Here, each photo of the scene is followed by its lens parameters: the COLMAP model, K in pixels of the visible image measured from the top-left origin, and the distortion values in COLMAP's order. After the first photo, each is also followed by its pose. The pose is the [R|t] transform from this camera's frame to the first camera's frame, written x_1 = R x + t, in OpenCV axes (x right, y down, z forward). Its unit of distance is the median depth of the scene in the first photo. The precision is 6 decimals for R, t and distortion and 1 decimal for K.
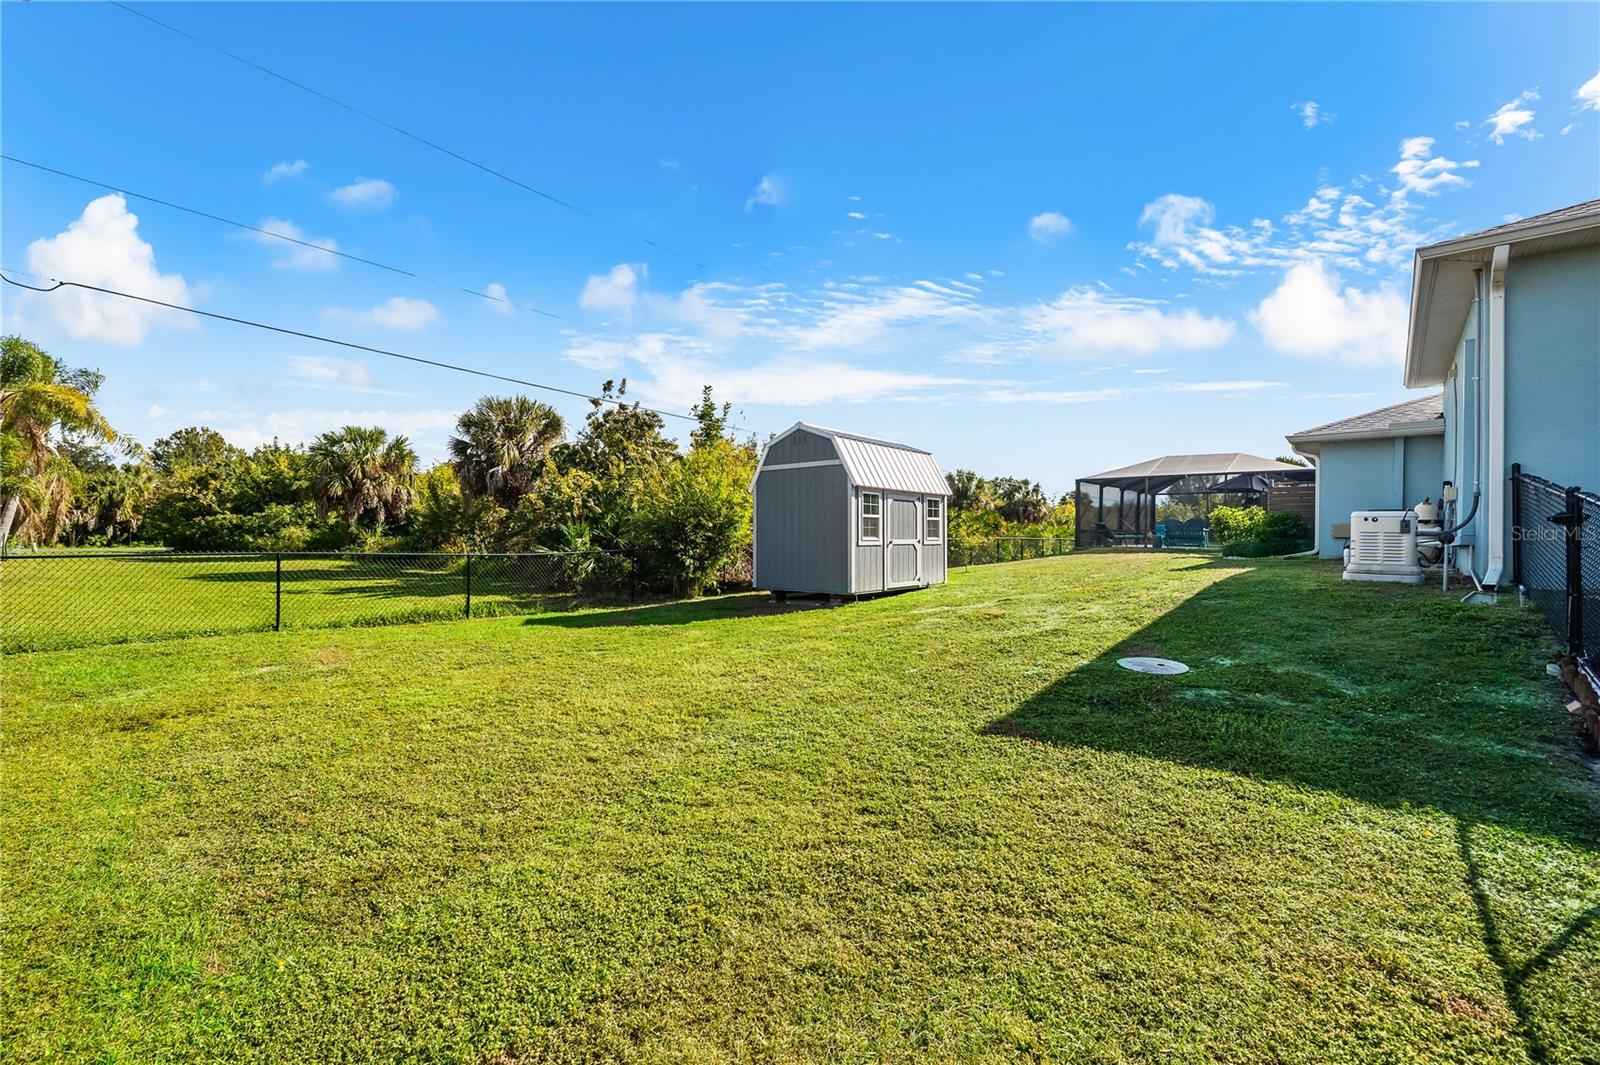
lens RADIAL K [[700.3, 0, 793.9], [0, 700.3, 531.1], [0, 0, 1]] dist [0.001003, 0.000703]
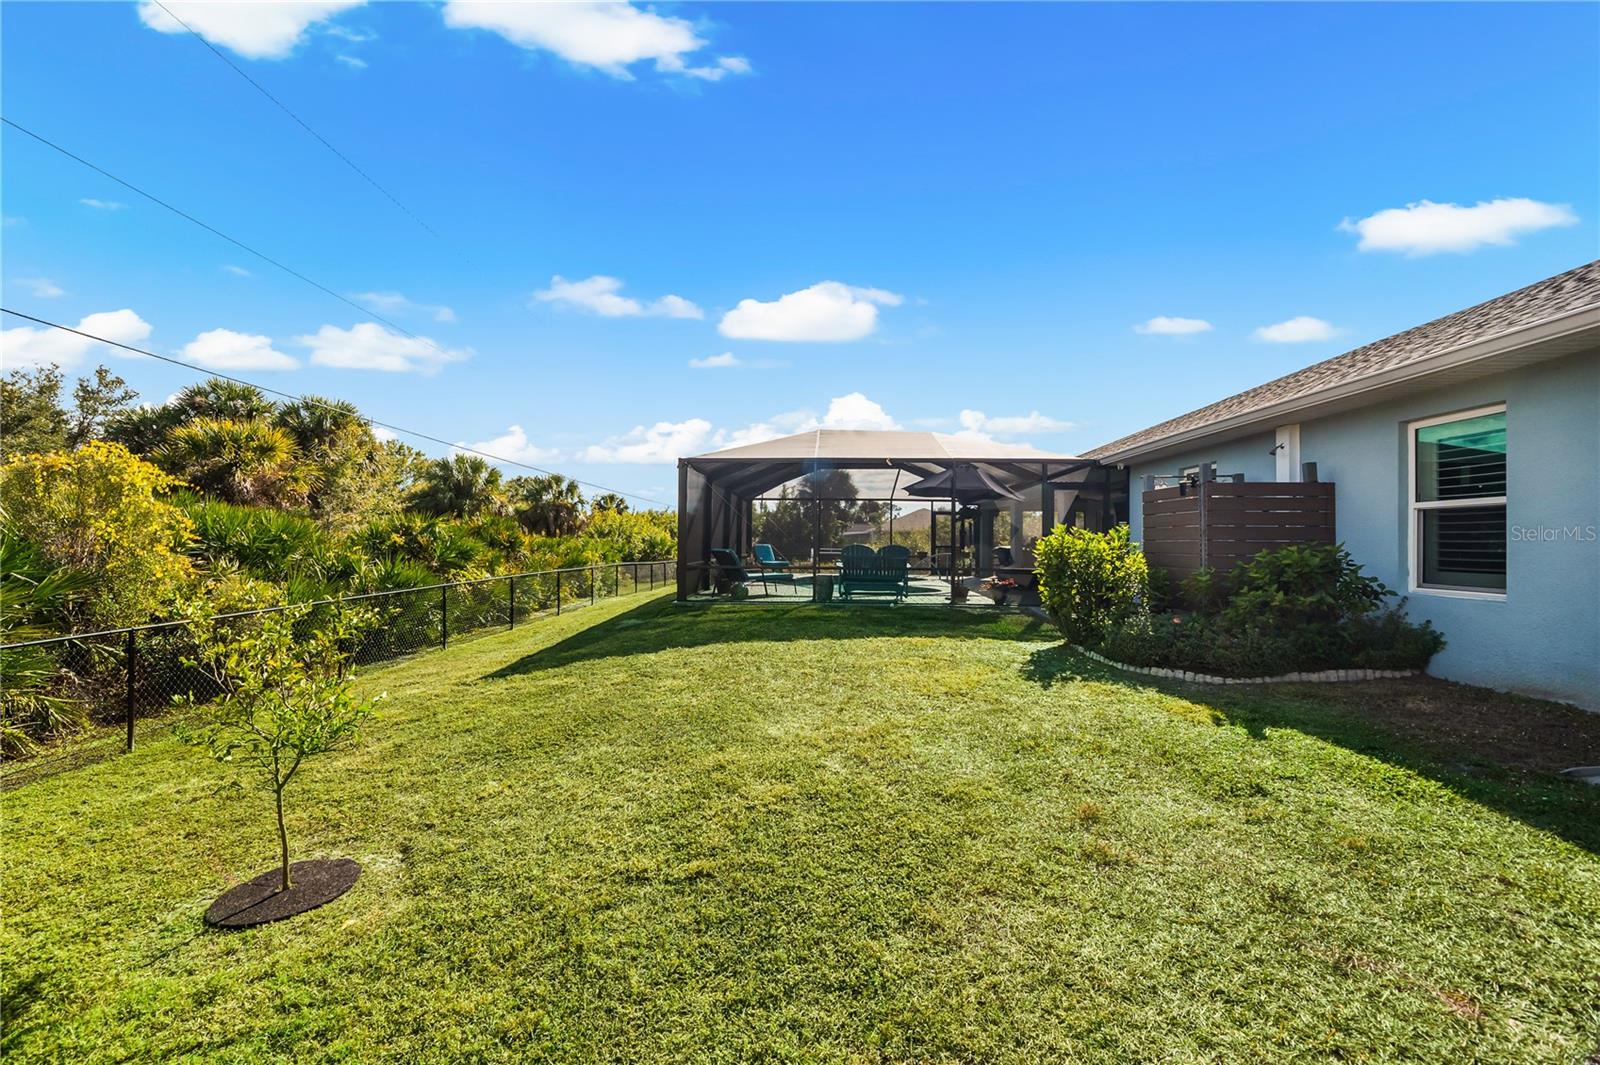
lens RADIAL K [[700.3, 0, 792.4], [0, 700.3, 530.2], [0, 0, 1]] dist [0.001003, 0.000703]
pose [[0.795229, 0.008597, 0.606249, 0.083224], [-0.003508, 0.999948, -0.009578, -0.009633], [-0.606299, 0.005490, 0.795217, 0.272192]]
